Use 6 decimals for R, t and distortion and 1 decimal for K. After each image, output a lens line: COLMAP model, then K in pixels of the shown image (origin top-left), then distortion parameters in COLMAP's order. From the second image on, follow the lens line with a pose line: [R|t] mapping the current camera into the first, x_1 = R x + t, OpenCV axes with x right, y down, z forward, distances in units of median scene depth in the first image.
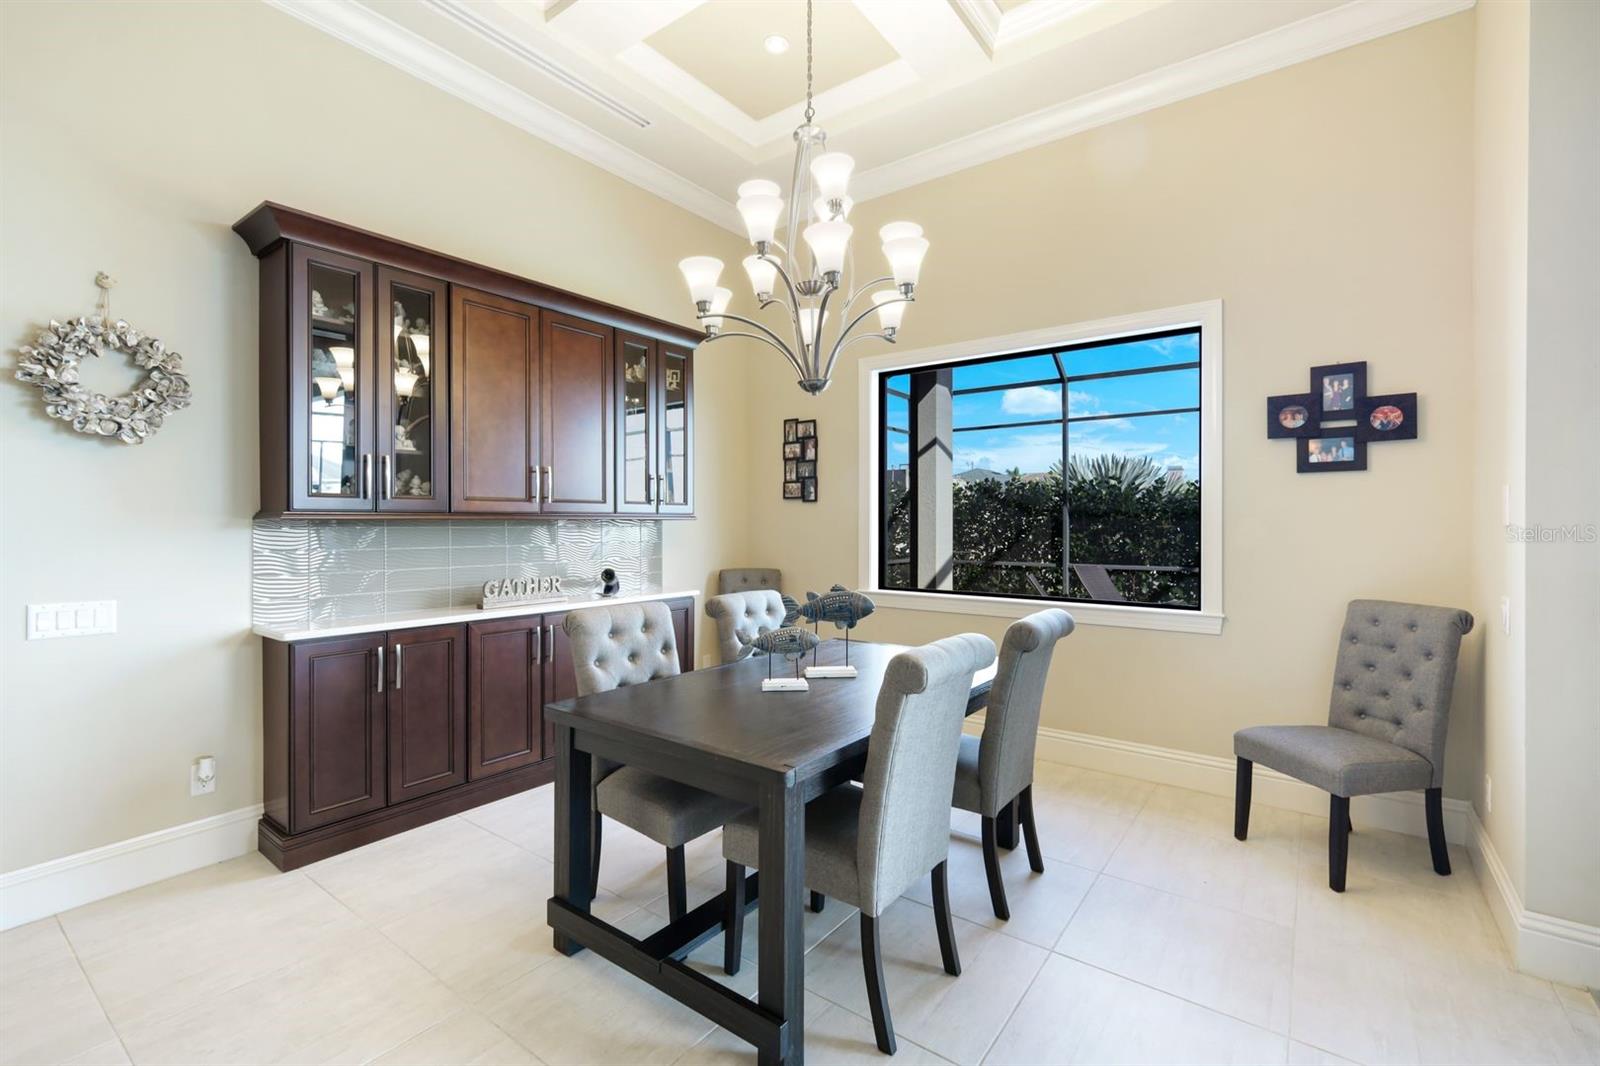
lens RADIAL K [[707.8, 0, 790.9], [0, 707.8, 527.2], [0, 0, 1]] dist [0.008847, -0.002034]
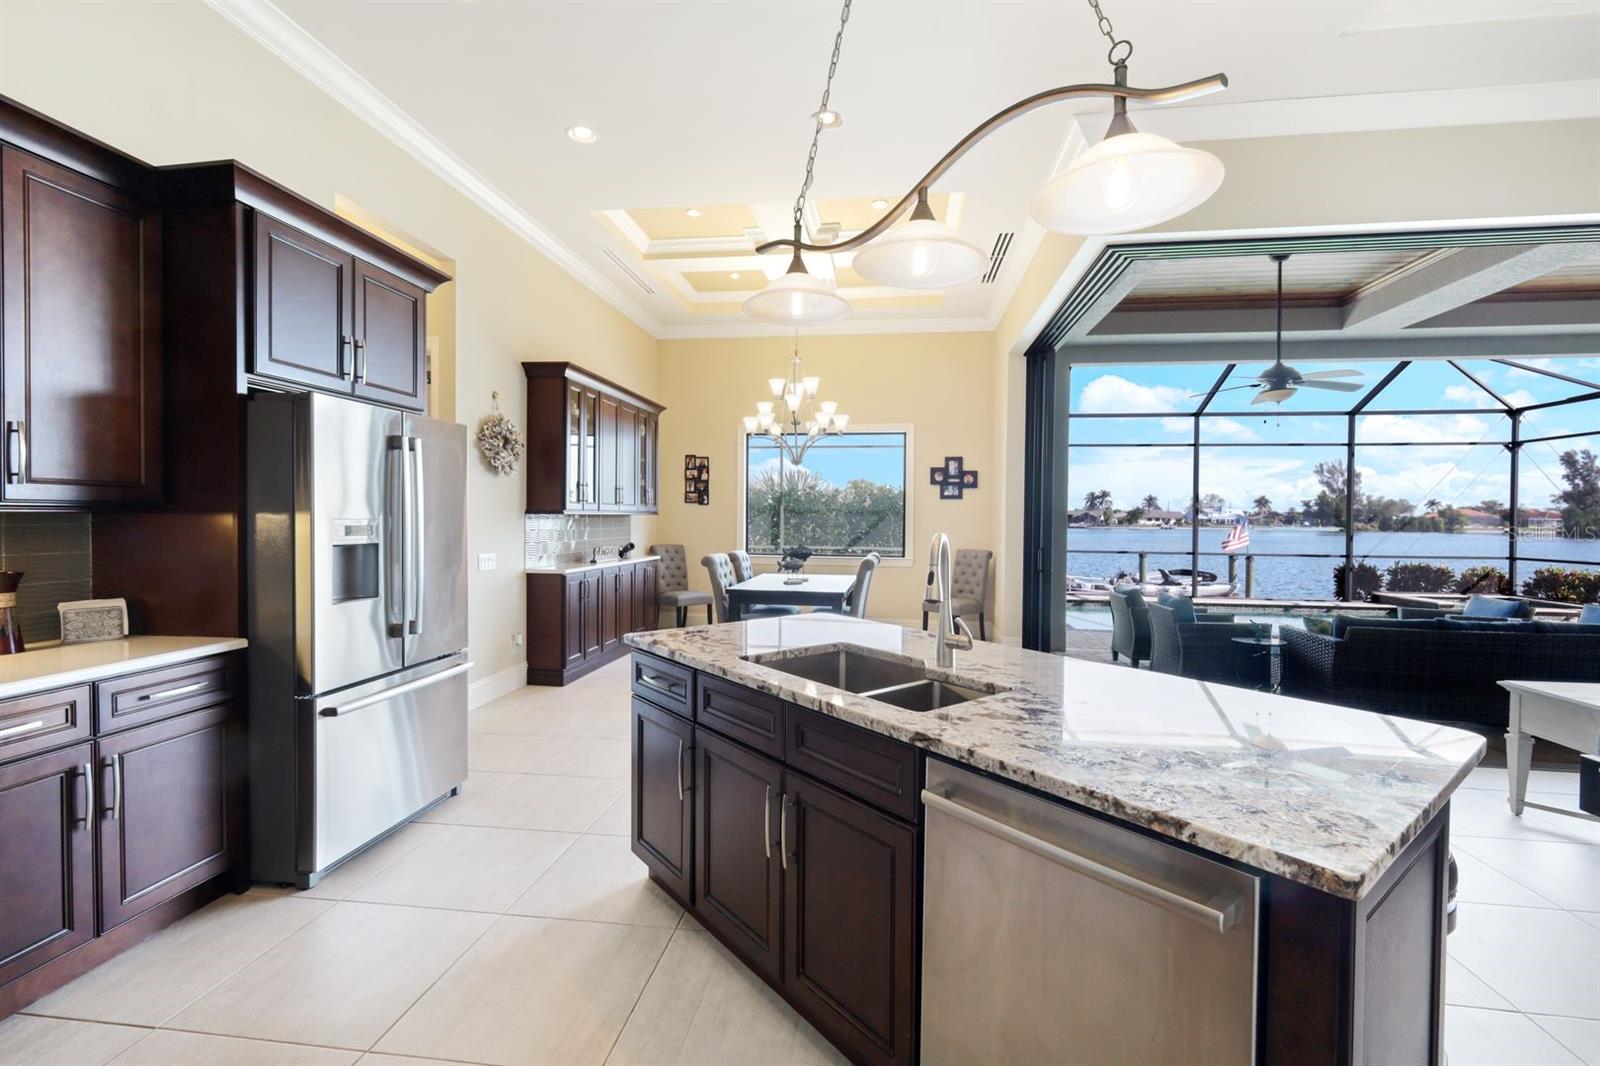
lens RADIAL K [[707.8, 0, 805.5], [0, 707.8, 534.1], [0, 0, 1]] dist [0.008847, -0.002034]
pose [[0.868404, -0.002894, 0.495848, -0.926094], [-0.006273, 0.999839, 0.016821, 0.006832], [-0.495817, -0.017717, 0.868246, -0.918242]]
